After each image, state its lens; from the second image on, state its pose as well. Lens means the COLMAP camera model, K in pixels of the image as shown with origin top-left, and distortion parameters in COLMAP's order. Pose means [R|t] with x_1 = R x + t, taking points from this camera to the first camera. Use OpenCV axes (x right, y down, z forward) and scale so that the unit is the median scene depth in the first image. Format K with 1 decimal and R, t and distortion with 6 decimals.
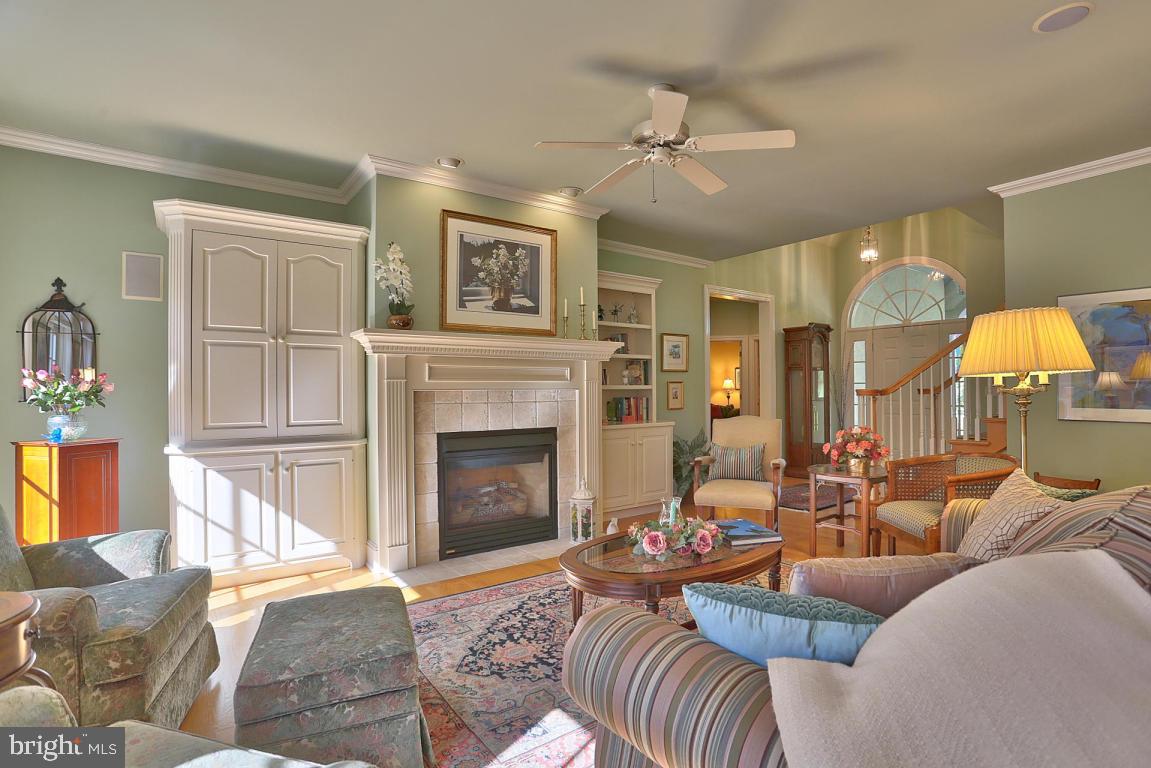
lens RADIAL K [[571.2, 0, 579.0], [0, 571.2, 384.7], [0, 0, 1]] dist [-0.059464, 0.018390]
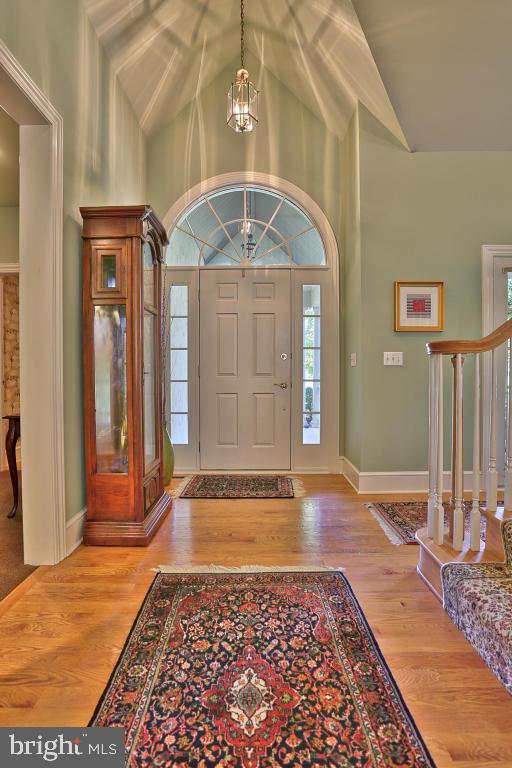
lens RADIAL K [[381.2, 0, 255.2], [0, 381.2, 379.9], [0, 0, 1]] dist [-0.059464, 0.018390]
pose [[0.609840, -0.022209, 0.792213, 0.400030], [-0.002931, 0.999537, 0.030277, 0.040763], [-0.792519, -0.020786, 0.609493, 1.347876]]
